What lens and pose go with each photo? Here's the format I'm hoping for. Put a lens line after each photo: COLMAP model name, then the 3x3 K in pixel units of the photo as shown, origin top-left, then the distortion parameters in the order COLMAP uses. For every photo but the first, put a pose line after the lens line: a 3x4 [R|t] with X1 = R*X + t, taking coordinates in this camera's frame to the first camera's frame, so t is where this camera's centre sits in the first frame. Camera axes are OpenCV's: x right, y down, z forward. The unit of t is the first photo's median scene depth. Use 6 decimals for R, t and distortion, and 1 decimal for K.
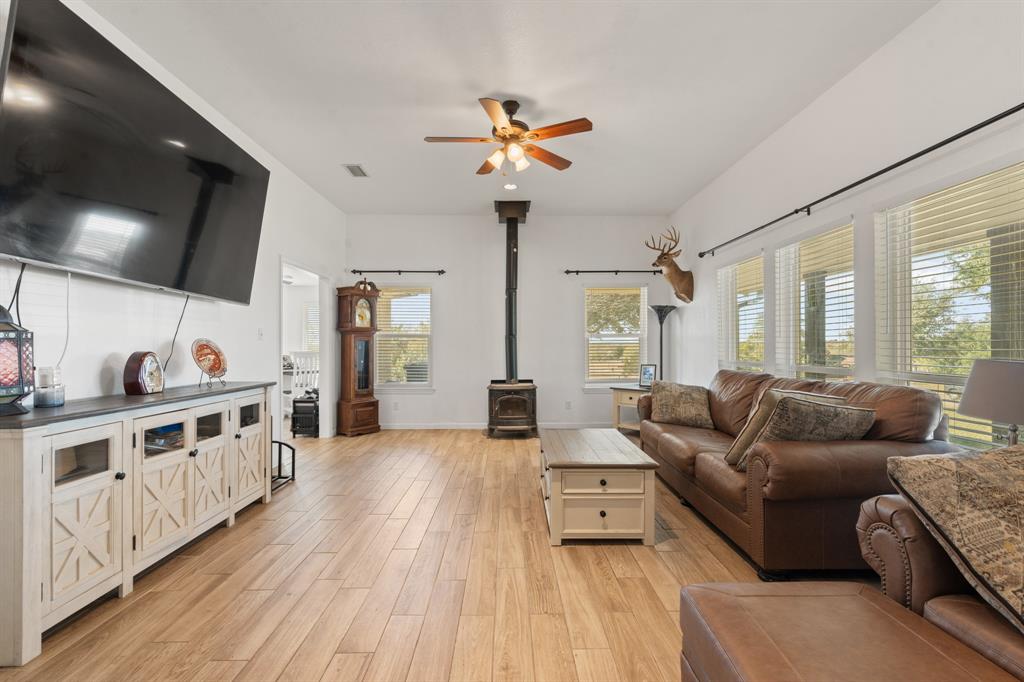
lens RADIAL K [[457.3, 0, 519.3], [0, 457.3, 344.2], [0, 0, 1]] dist [-0.006538, 0.000288]
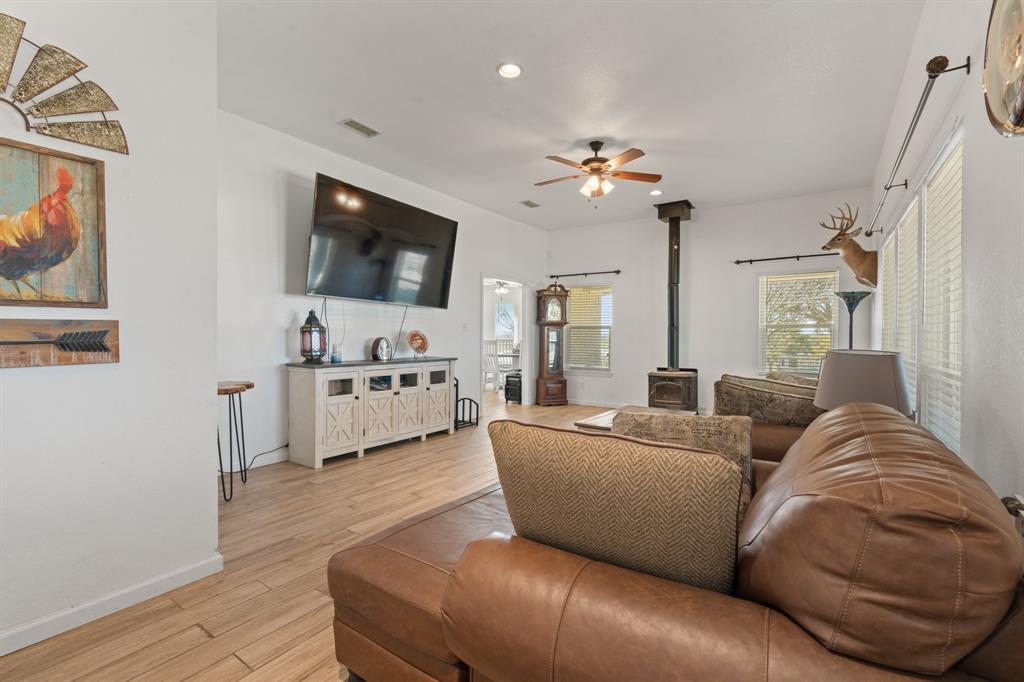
lens RADIAL K [[457.3, 0, 519.3], [0, 457.3, 344.2], [0, 0, 1]] dist [-0.006538, 0.000288]
pose [[0.815158, 0.016657, -0.578999, 0.476591], [-0.005131, 0.999755, 0.021538, 0.000759], [0.579216, -0.014586, 0.815043, -0.130987]]
